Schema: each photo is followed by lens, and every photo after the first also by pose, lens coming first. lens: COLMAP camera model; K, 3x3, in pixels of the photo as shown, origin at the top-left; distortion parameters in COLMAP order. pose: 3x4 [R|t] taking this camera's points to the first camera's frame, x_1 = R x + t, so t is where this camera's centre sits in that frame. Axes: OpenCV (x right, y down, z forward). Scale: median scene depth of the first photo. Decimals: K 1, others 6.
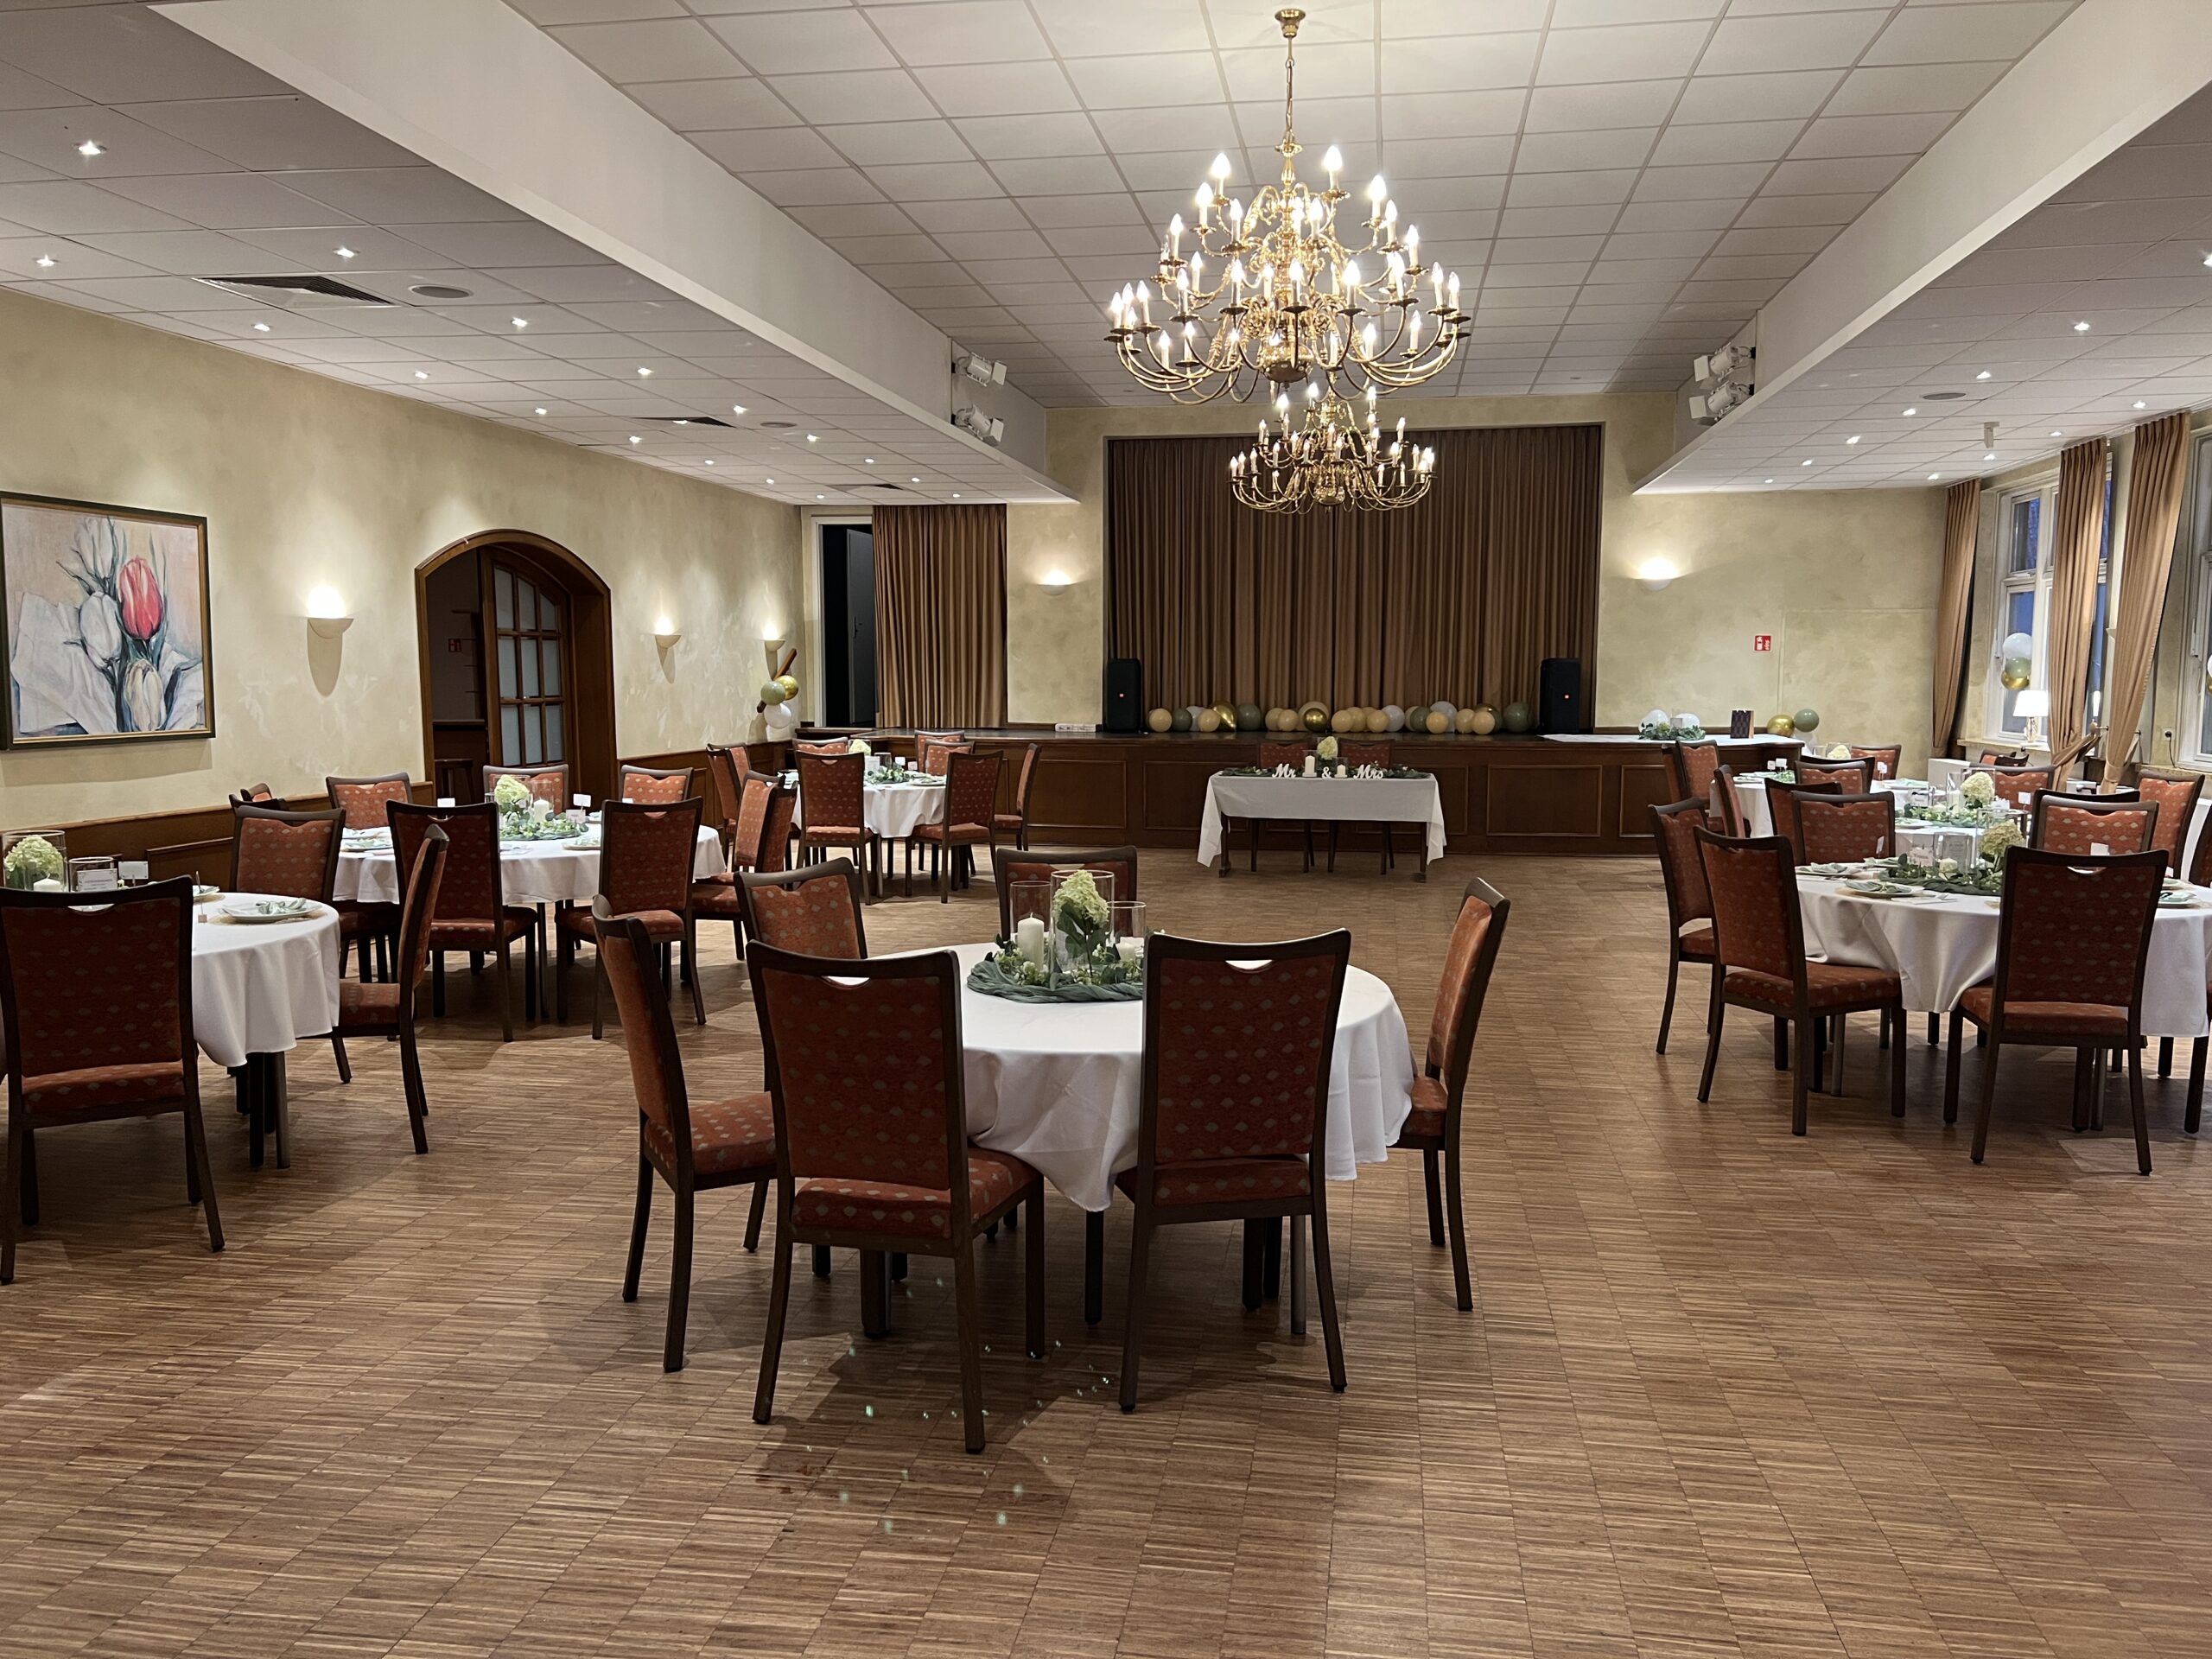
lens RADIAL K [[1656.3, 0, 1086.8], [0, 1656.3, 885.4], [0, 0, 1]] dist [0.037184, -0.032487]
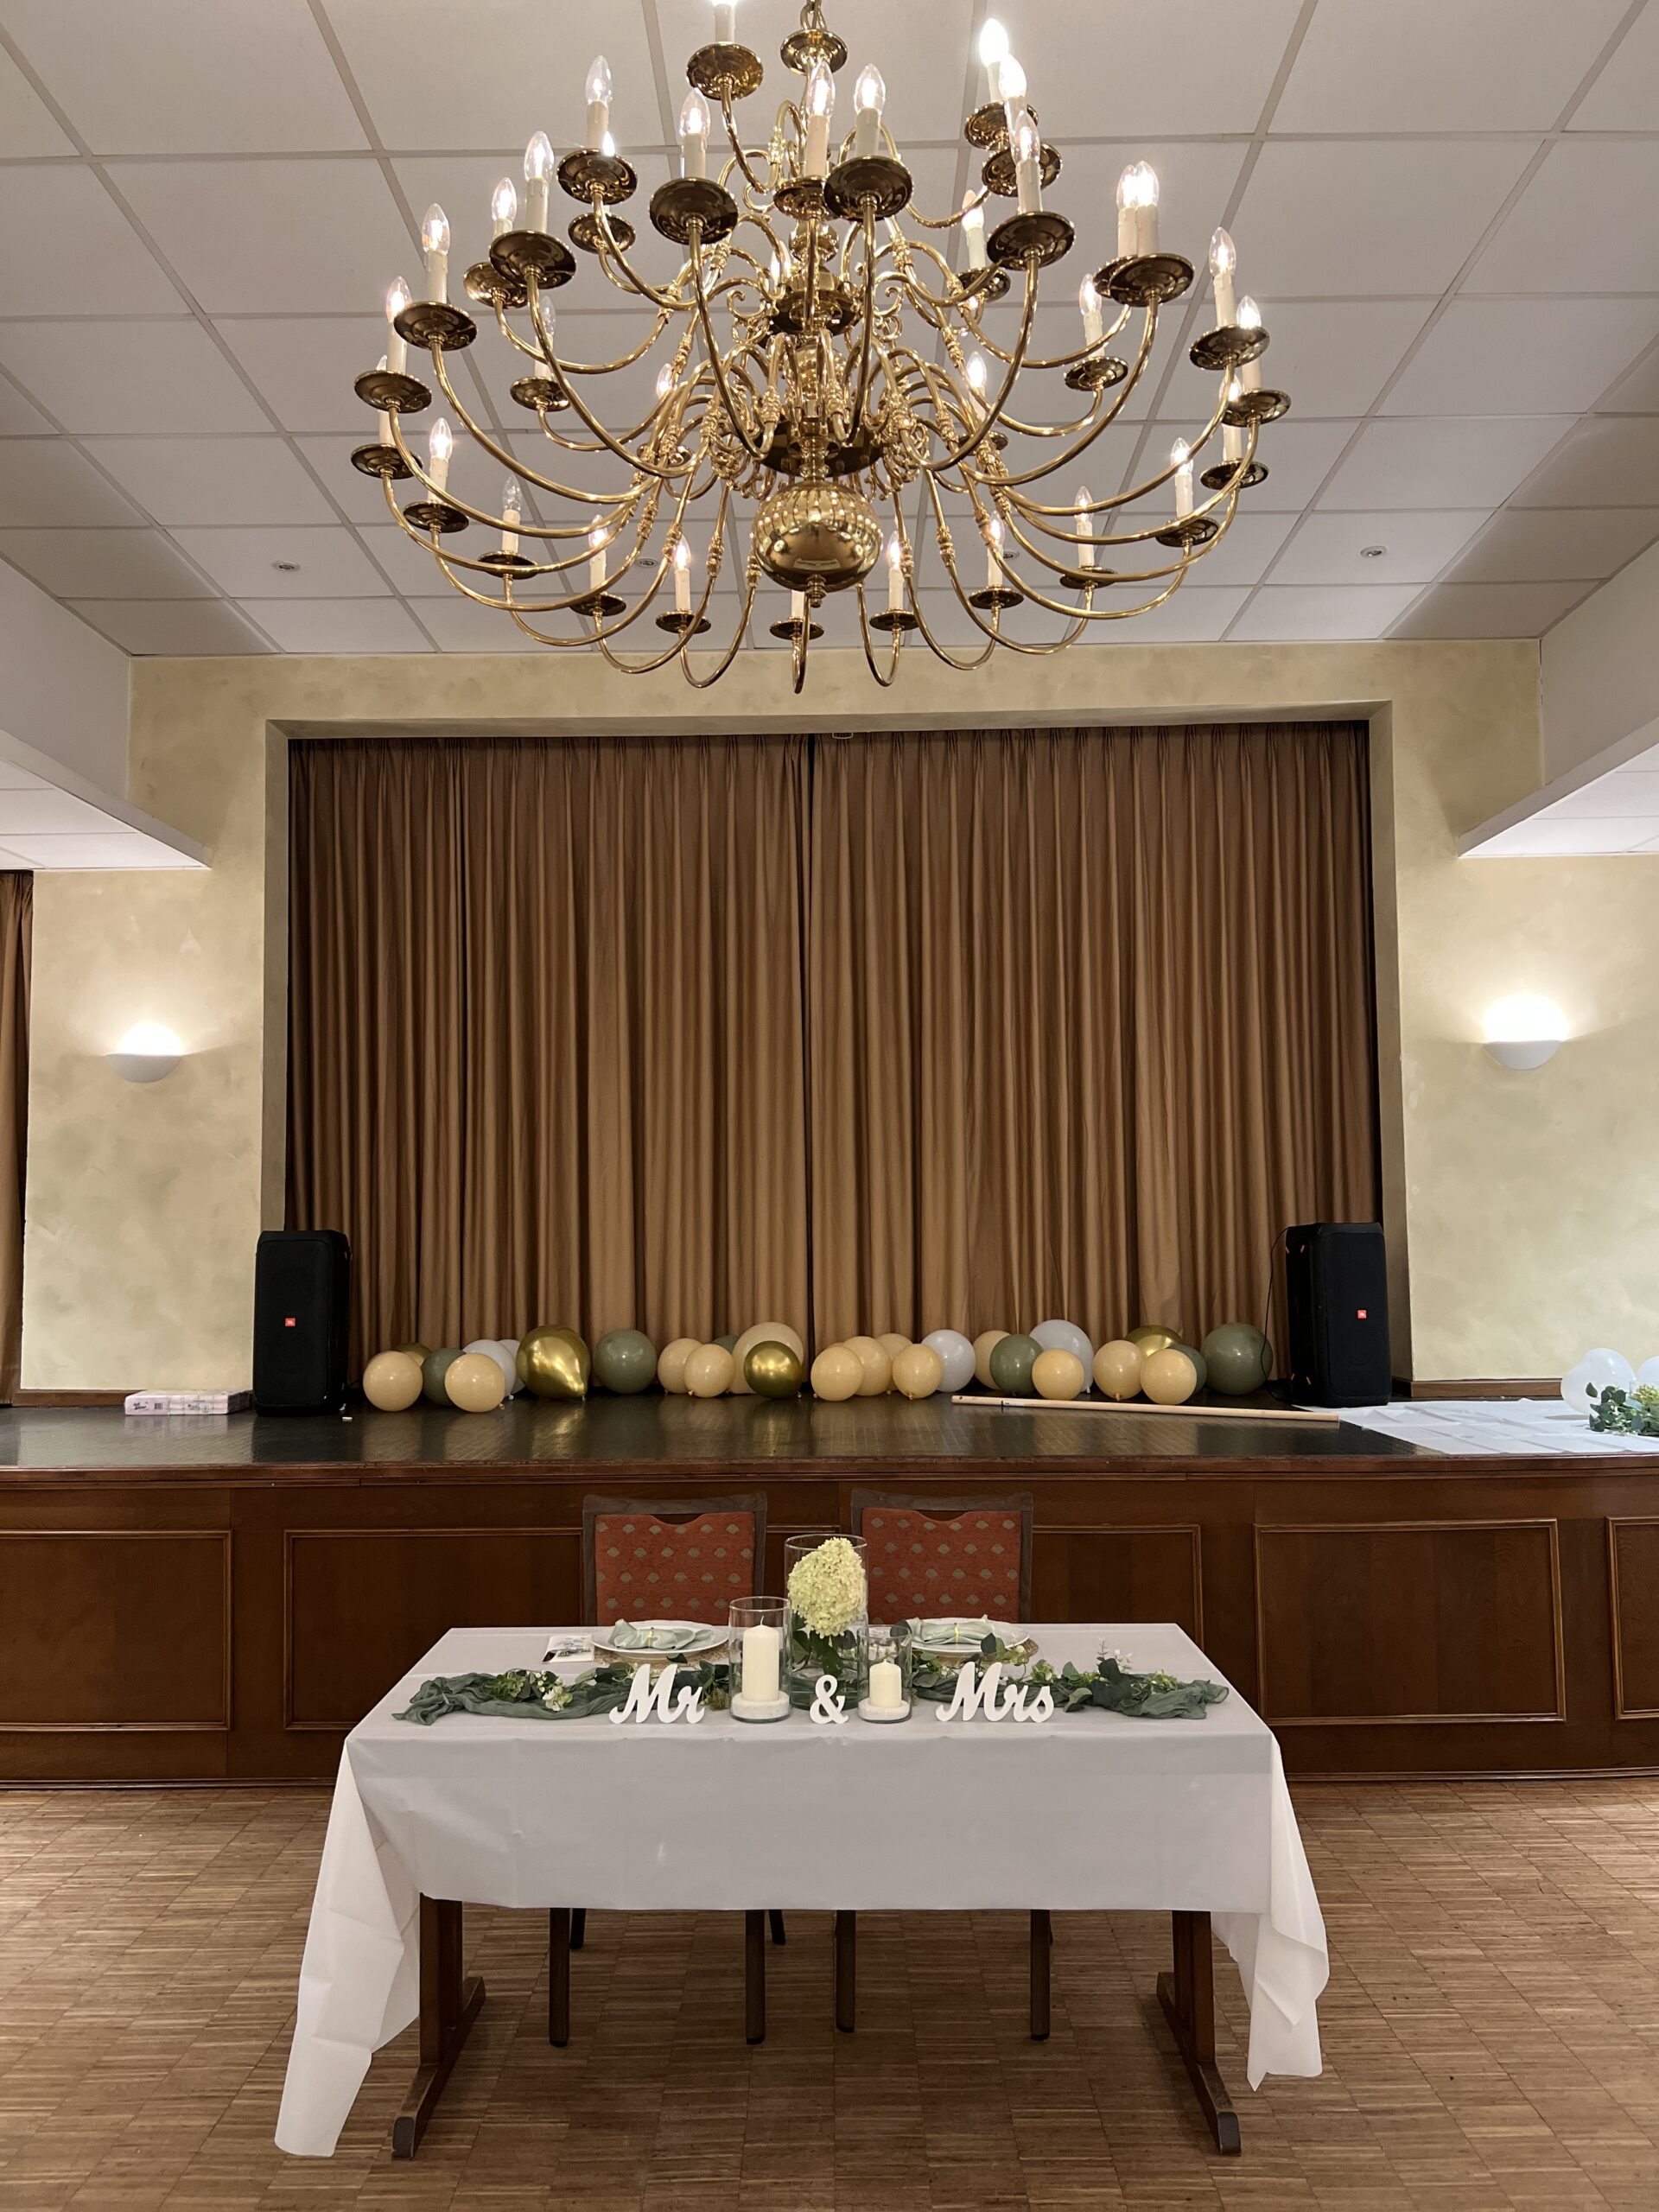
lens RADIAL K [[1656.3, 0, 827.7], [0, 1656.3, 1113.2], [0, 0, 1]] dist [0.037184, -0.032487]
pose [[0.985124, 0.001427, 0.171840, 0.080445], [0.032165, 0.980762, -0.192539, -0.083771], [-0.168809, 0.195202, 0.966126, 0.587220]]
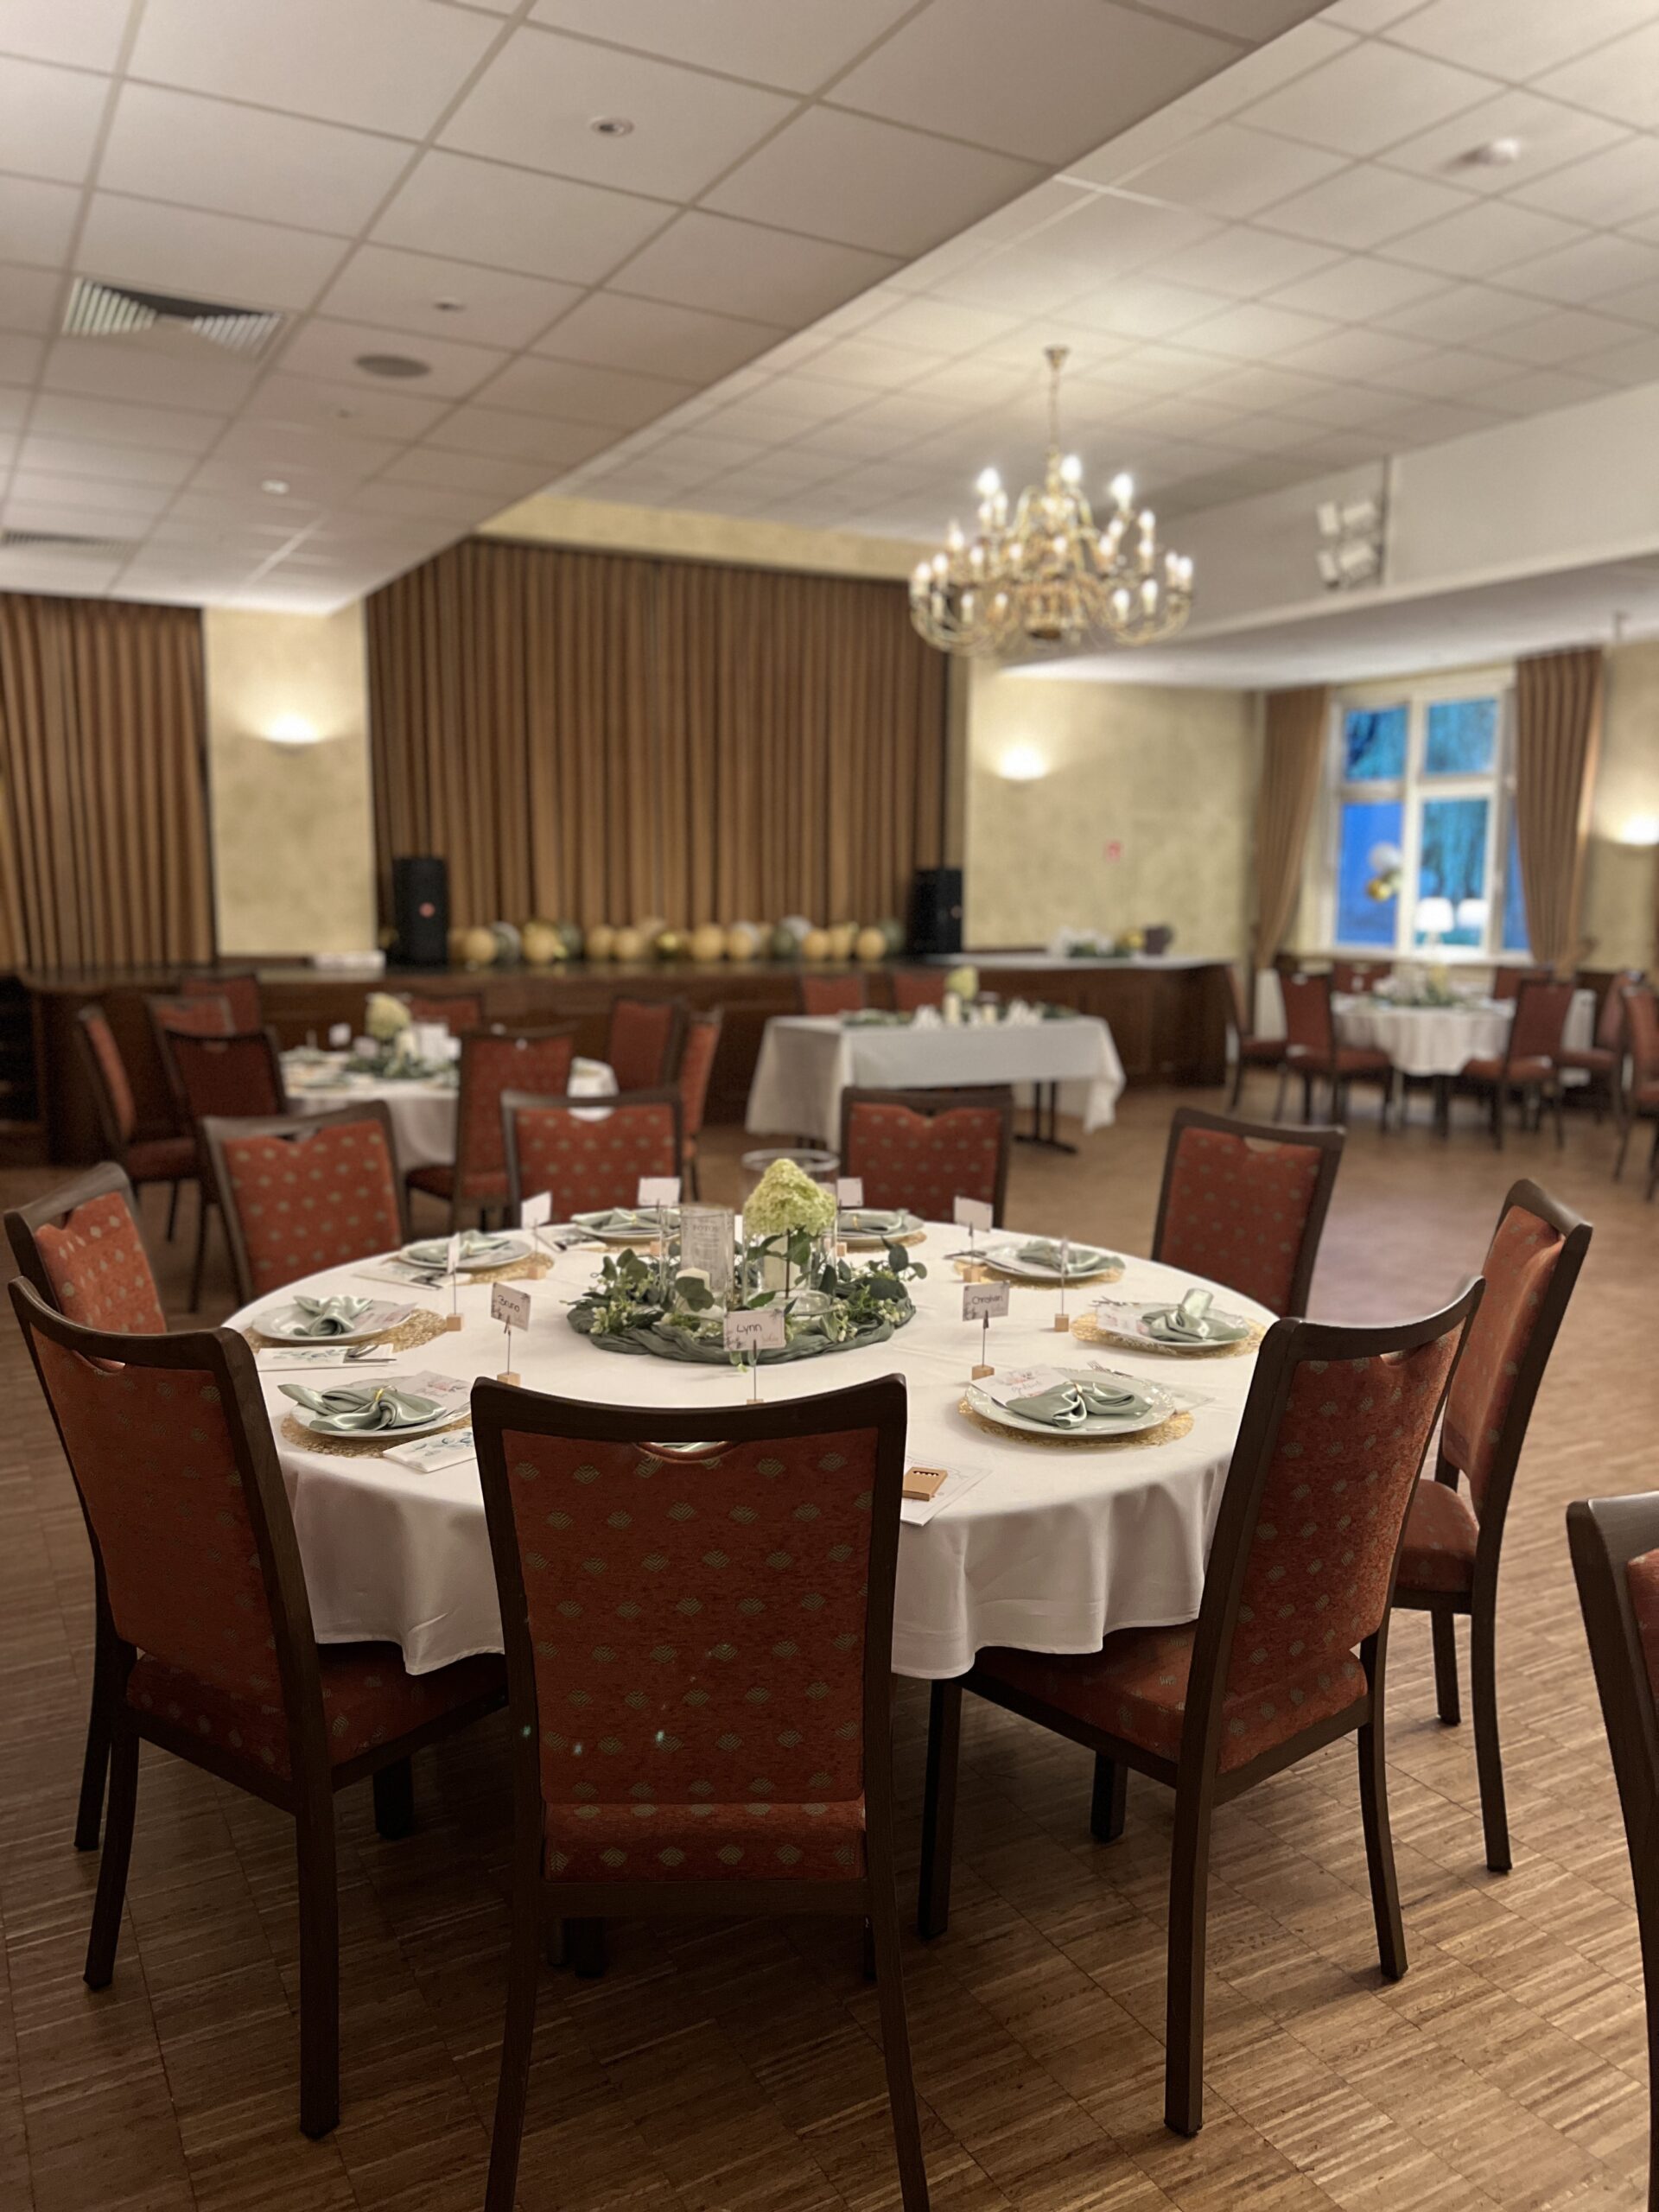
lens RADIAL K [[1656.3, 0, 825.1], [0, 1656.3, 1109.9], [0, 0, 1]] dist [0.037184, -0.032487]
pose [[0.778955, -0.080505, 0.621891, -0.280022], [0.077218, 0.996492, 0.032277, -0.044582], [-0.622308, 0.022880, 0.782438, 0.380679]]
